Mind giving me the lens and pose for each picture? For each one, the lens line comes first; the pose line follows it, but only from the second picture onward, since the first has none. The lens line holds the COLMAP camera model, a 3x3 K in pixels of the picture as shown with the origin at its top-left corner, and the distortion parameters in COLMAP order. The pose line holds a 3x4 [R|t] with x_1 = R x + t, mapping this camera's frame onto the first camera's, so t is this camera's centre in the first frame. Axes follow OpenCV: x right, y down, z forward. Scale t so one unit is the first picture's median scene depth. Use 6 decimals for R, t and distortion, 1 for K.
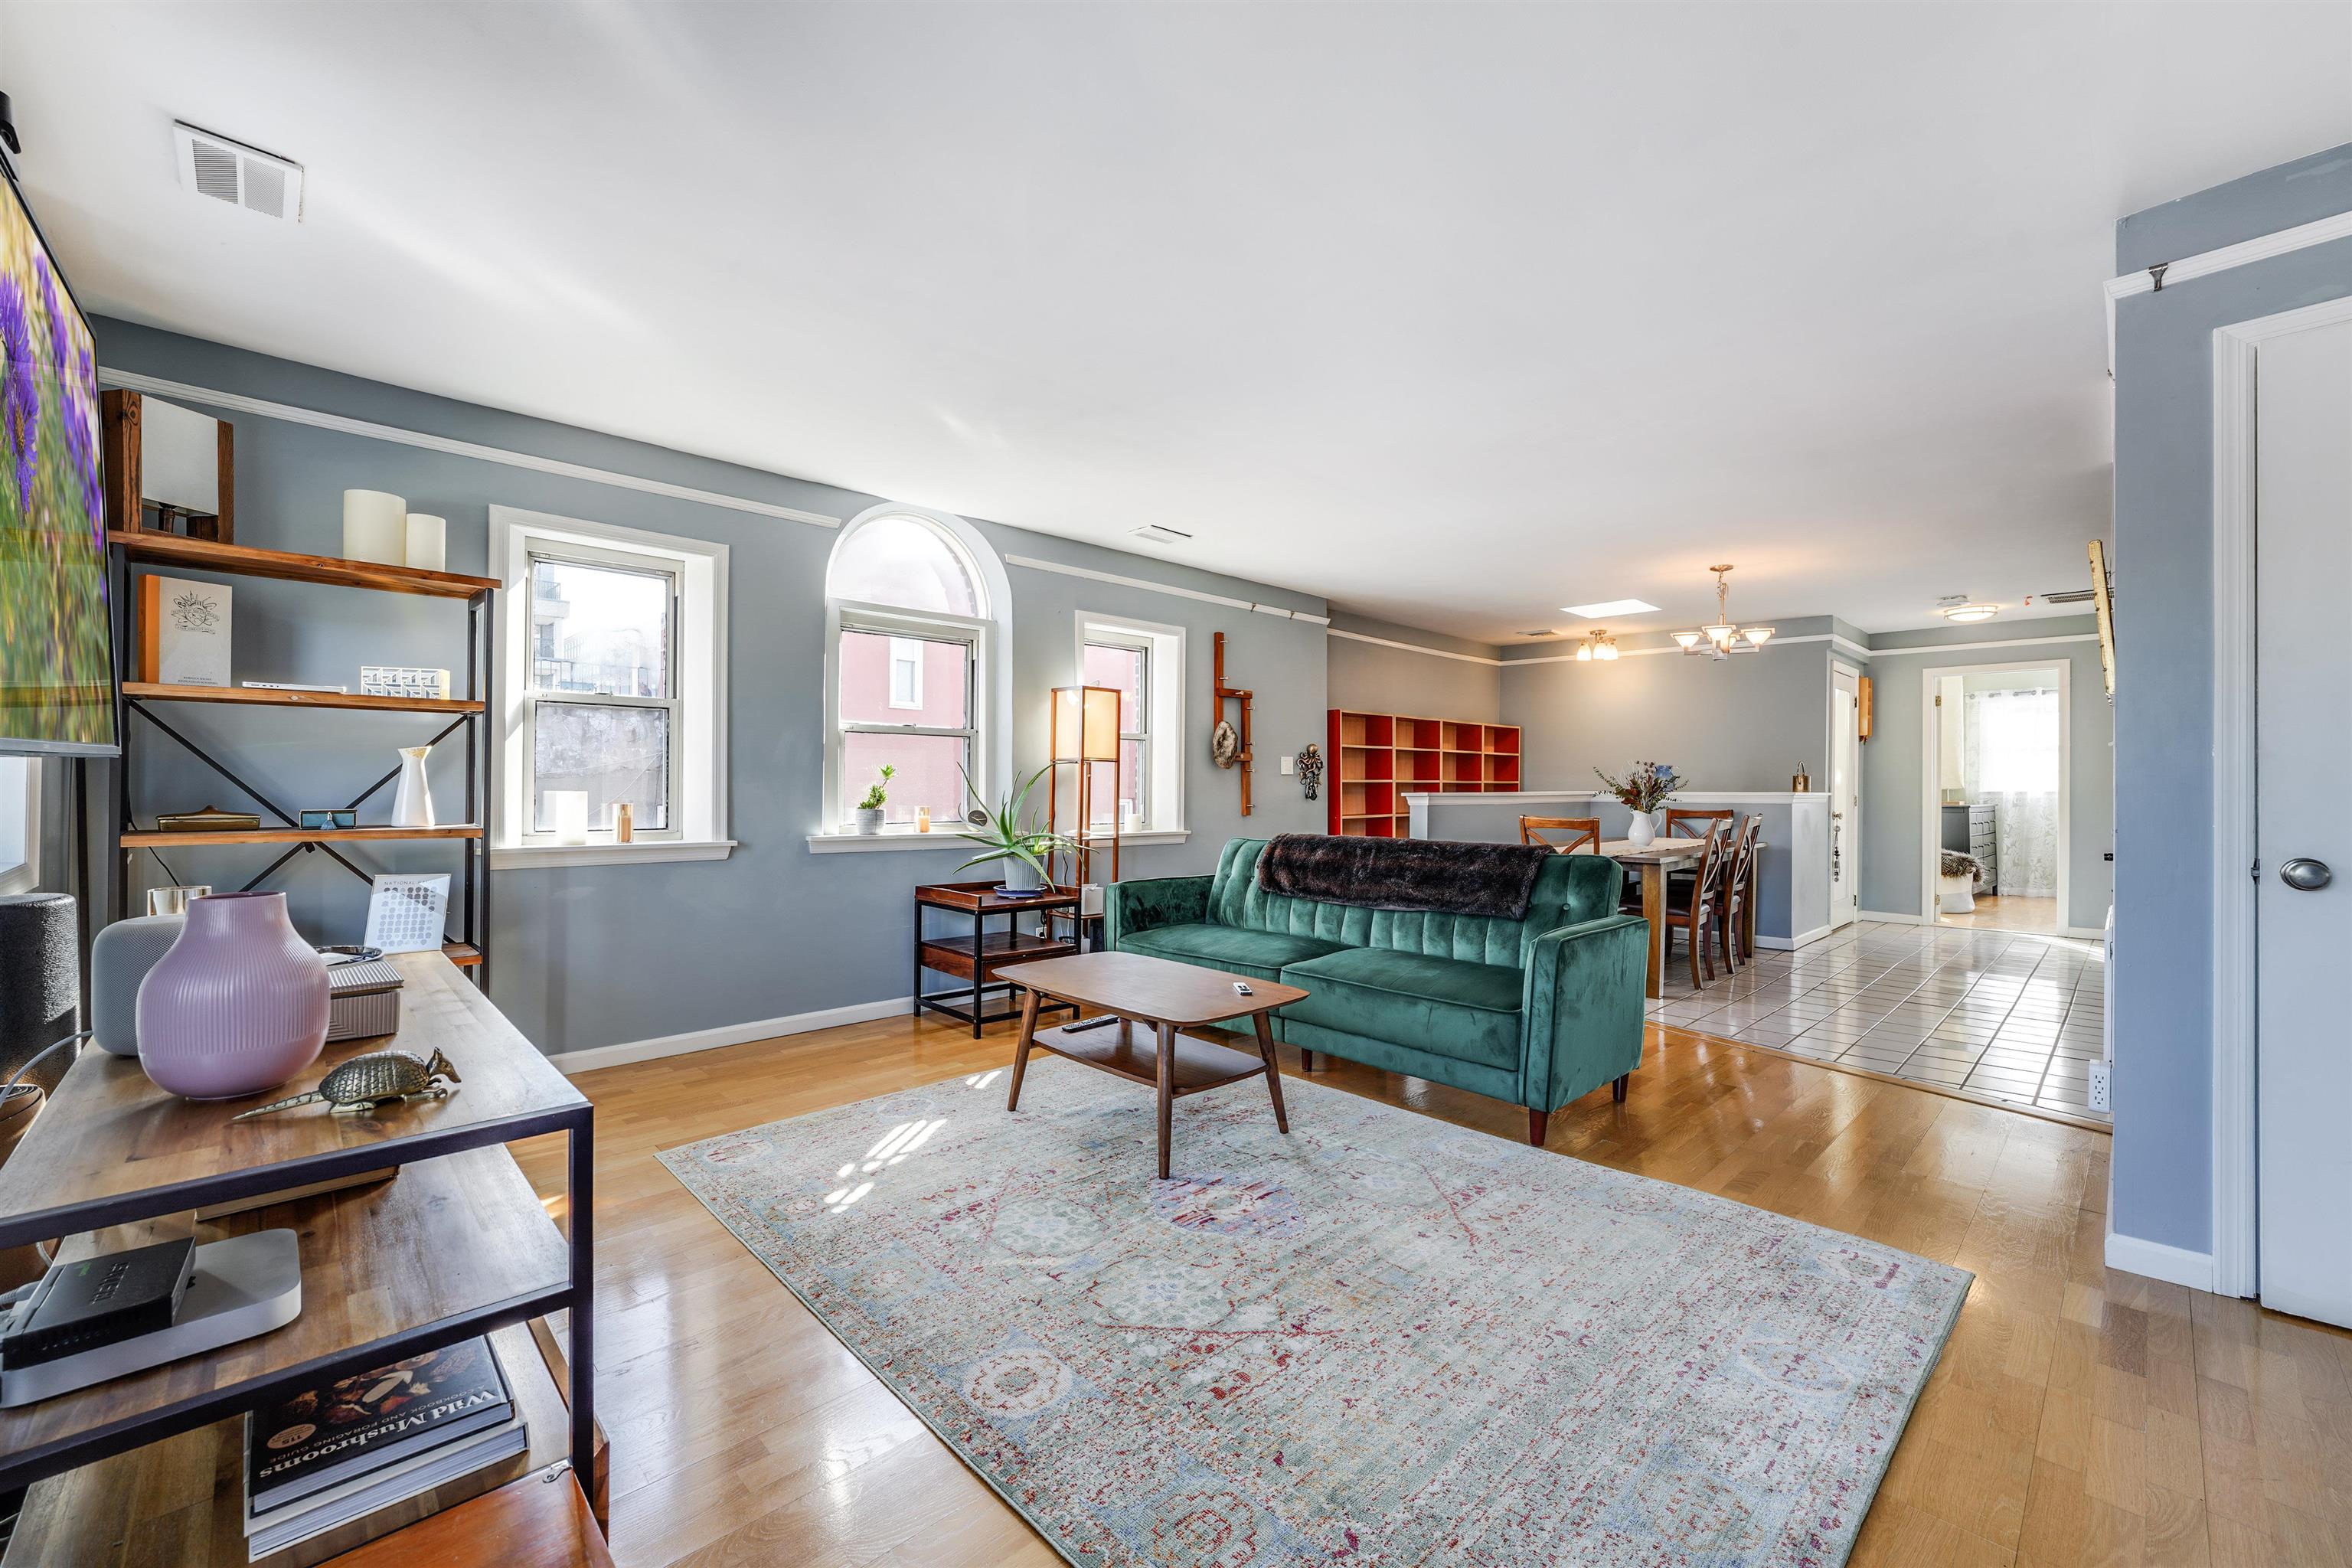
lens RADIAL K [[955.1, 0, 1176.0], [0, 955.1, 784.0], [0, 0, 1]] dist [-0.007872, -0.000084]
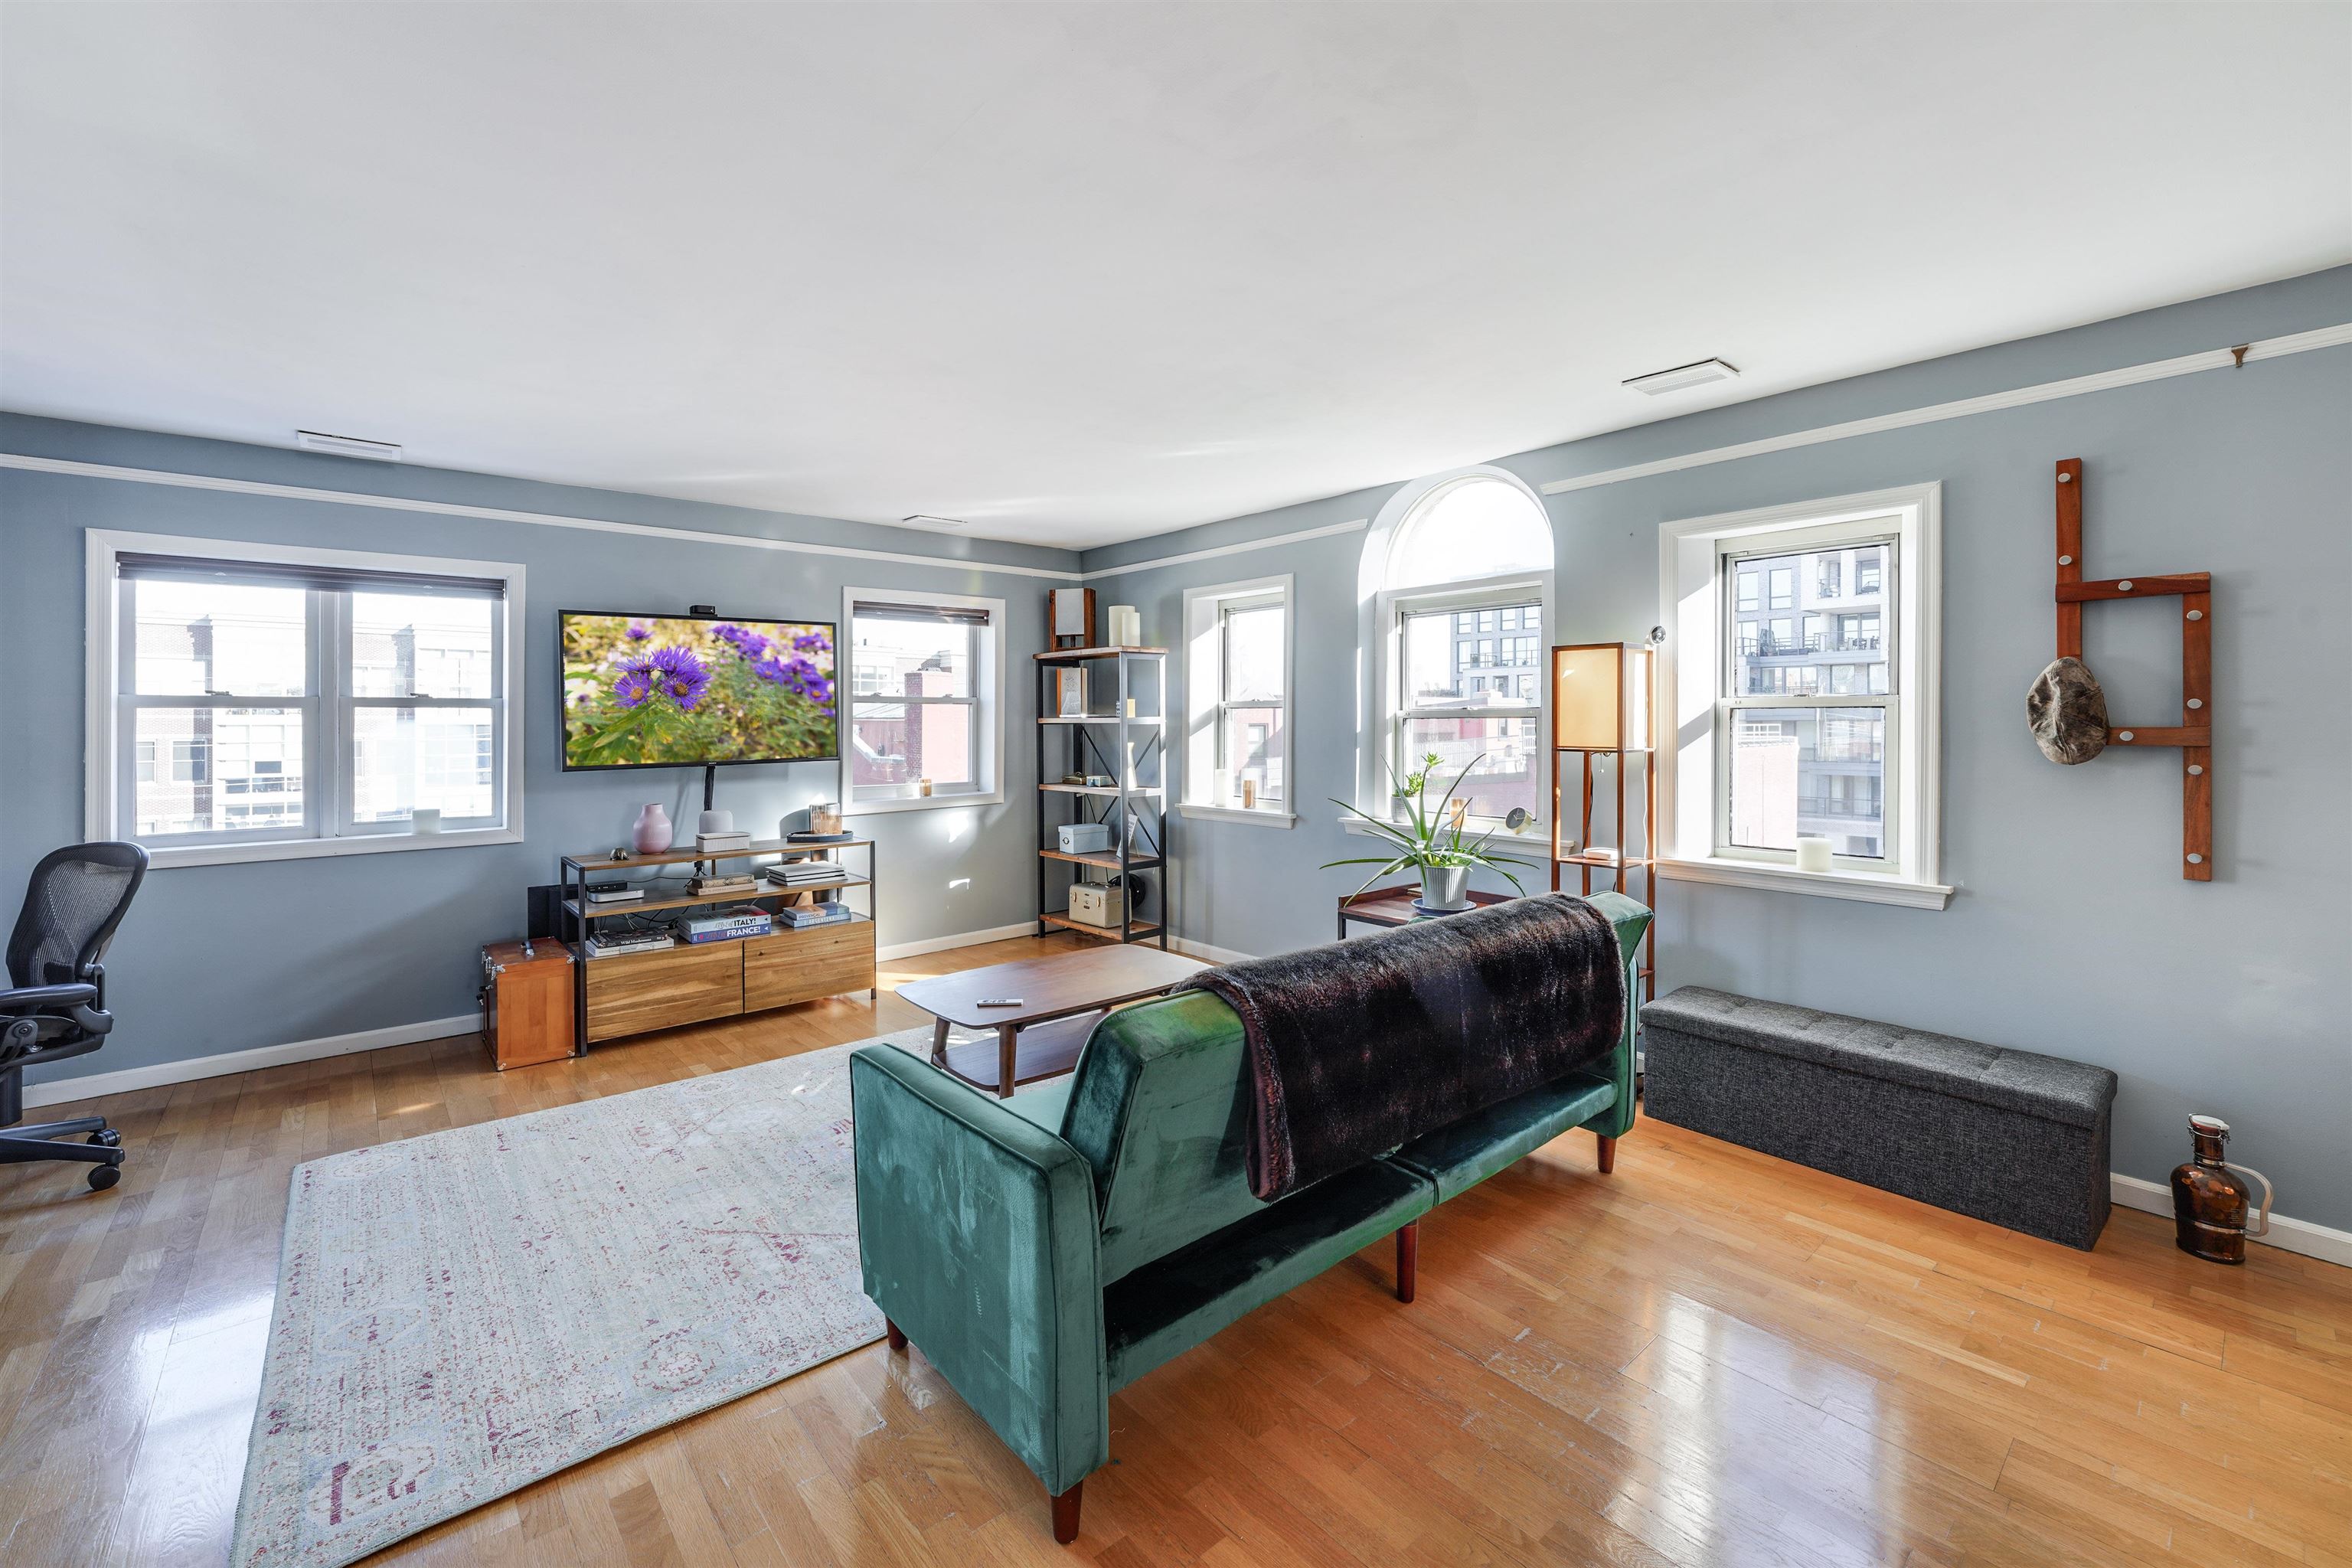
lens RADIAL K [[985.7, 0, 1173.7], [0, 985.7, 724.0], [0, 0, 1]] dist [-0.009199, 0.000039]
pose [[-0.059838, -0.004265, -0.998199, 0.806960], [0.002966, 0.999986, -0.004451, -0.051549], [0.998204, -0.003227, -0.059824, 0.927934]]
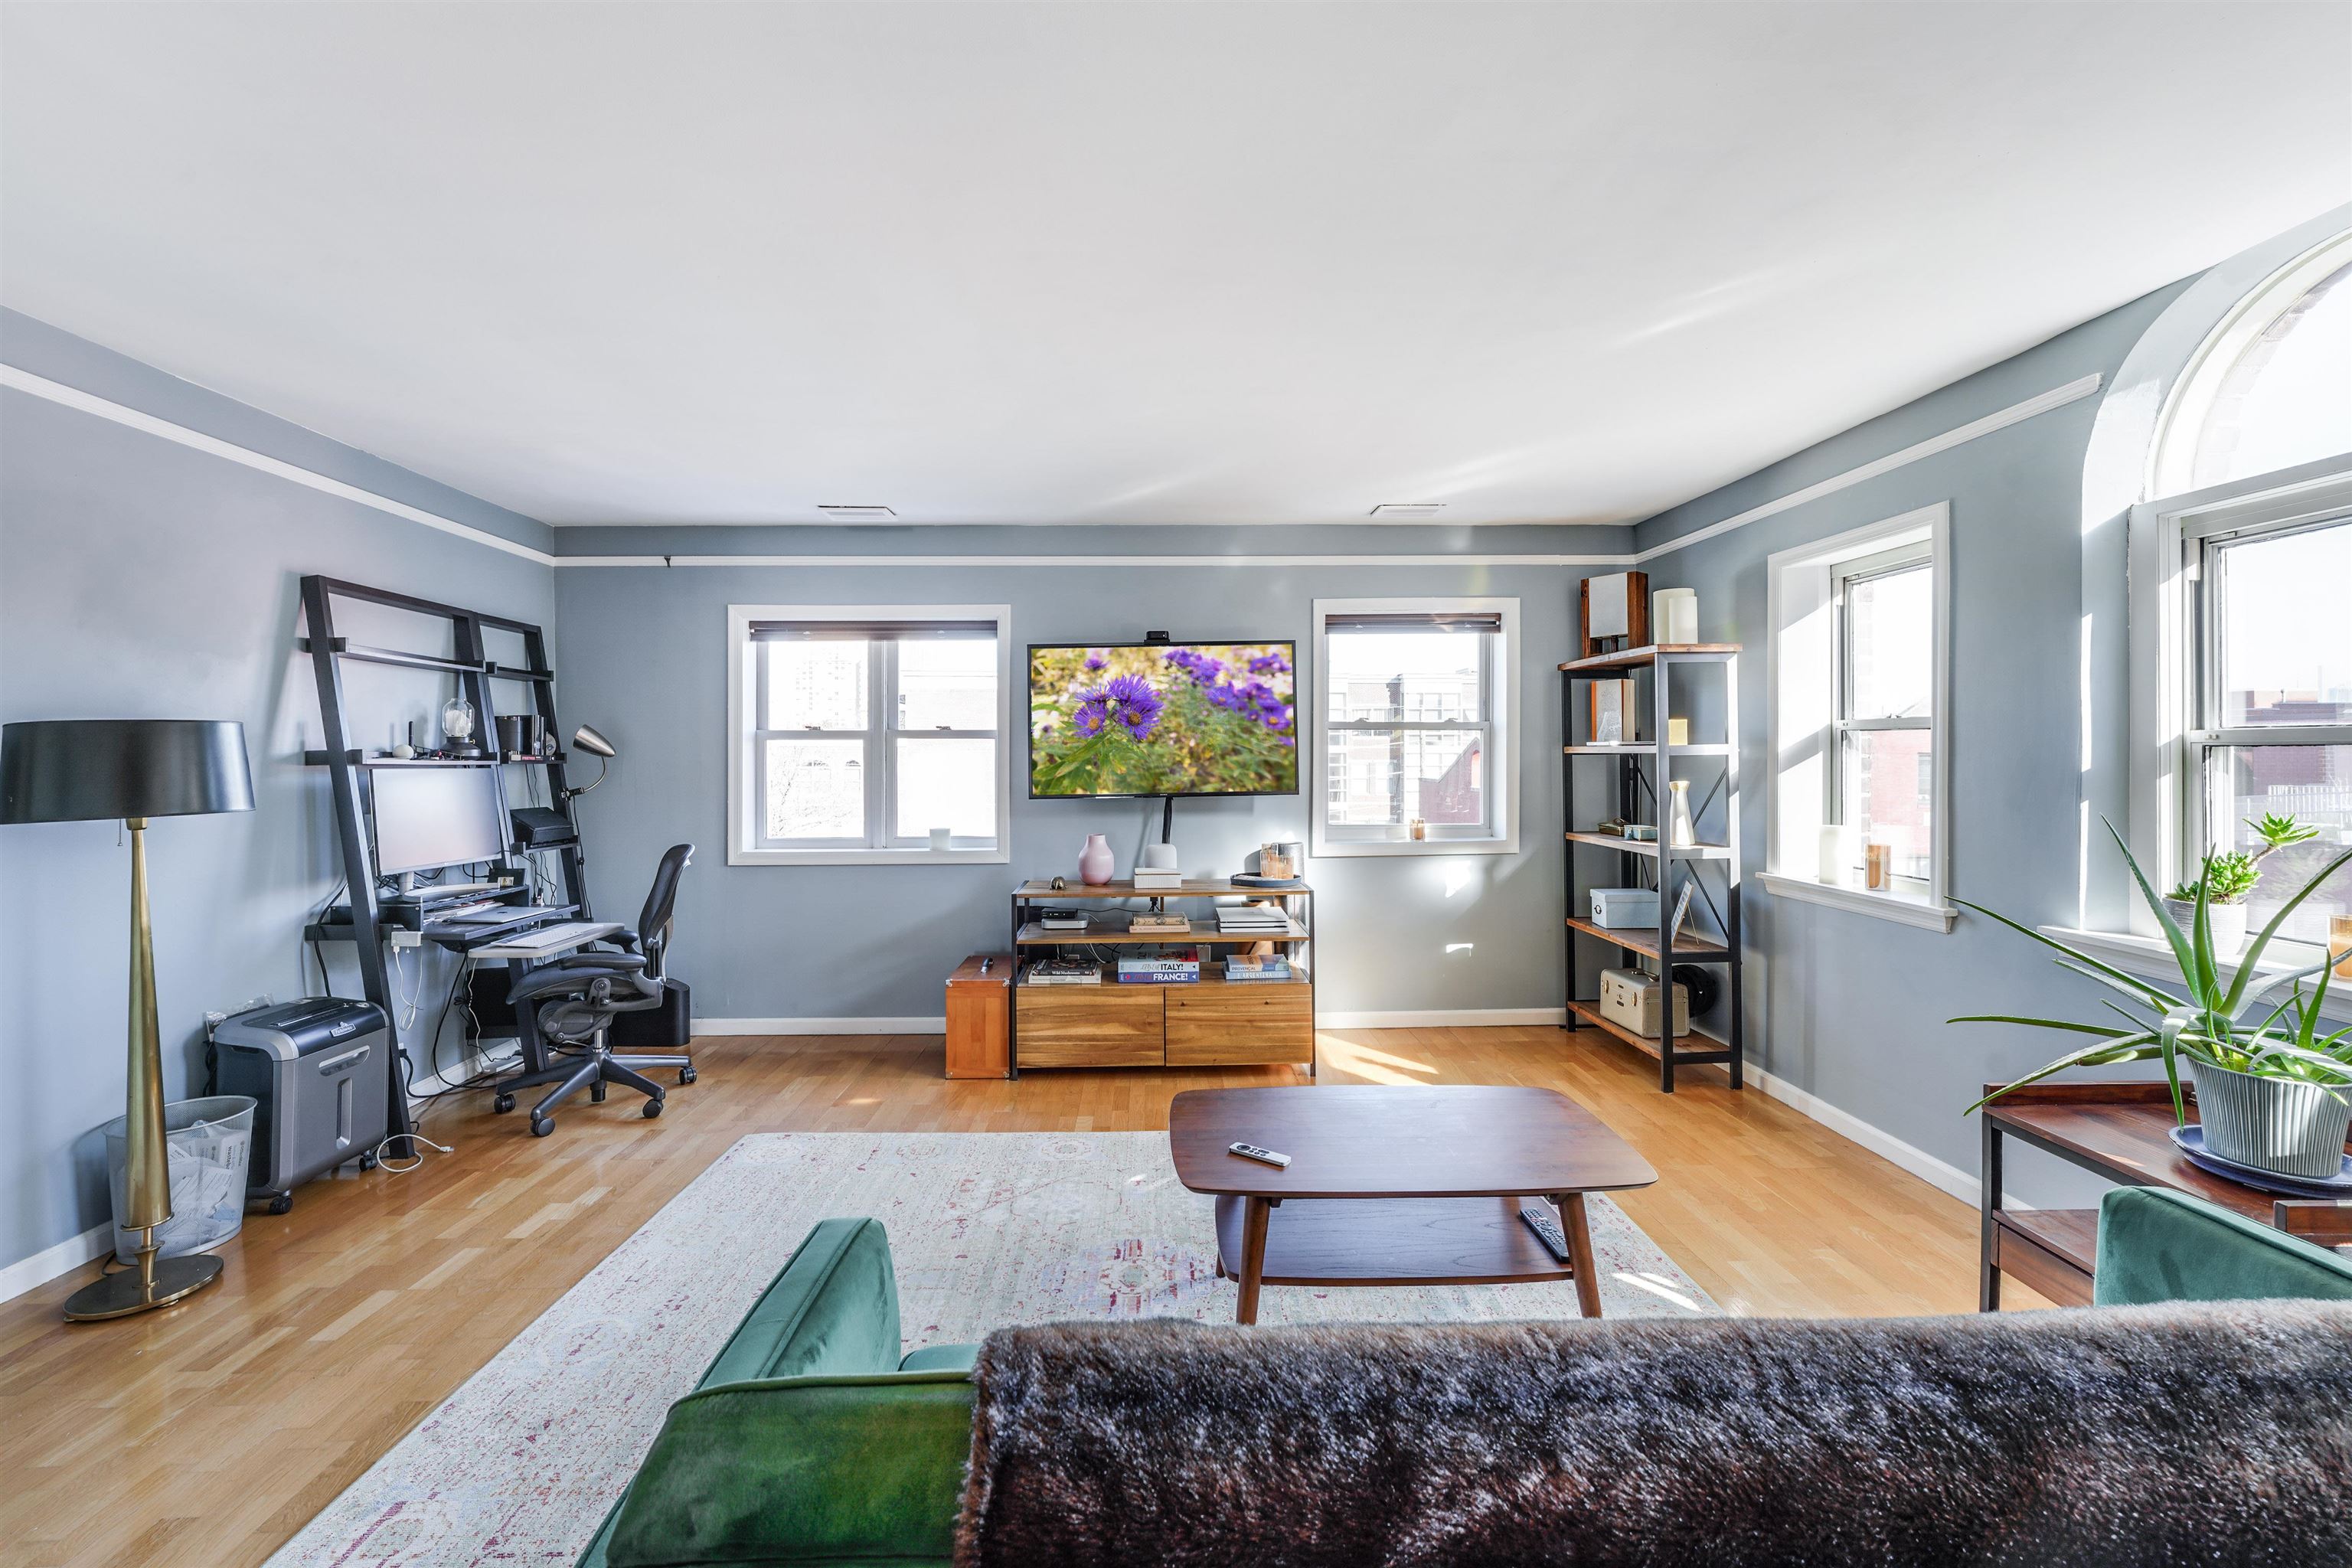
lens RADIAL K [[970.4, 0, 1166.5], [0, 970.4, 748.3], [0, 0, 1]] dist [-0.007928, -0.000171]
pose [[-0.681822, -0.008459, -0.731470, 0.473070], [-0.002109, 0.999952, -0.009598, -0.054231], [0.731515, -0.005001, -0.681807, 1.070349]]
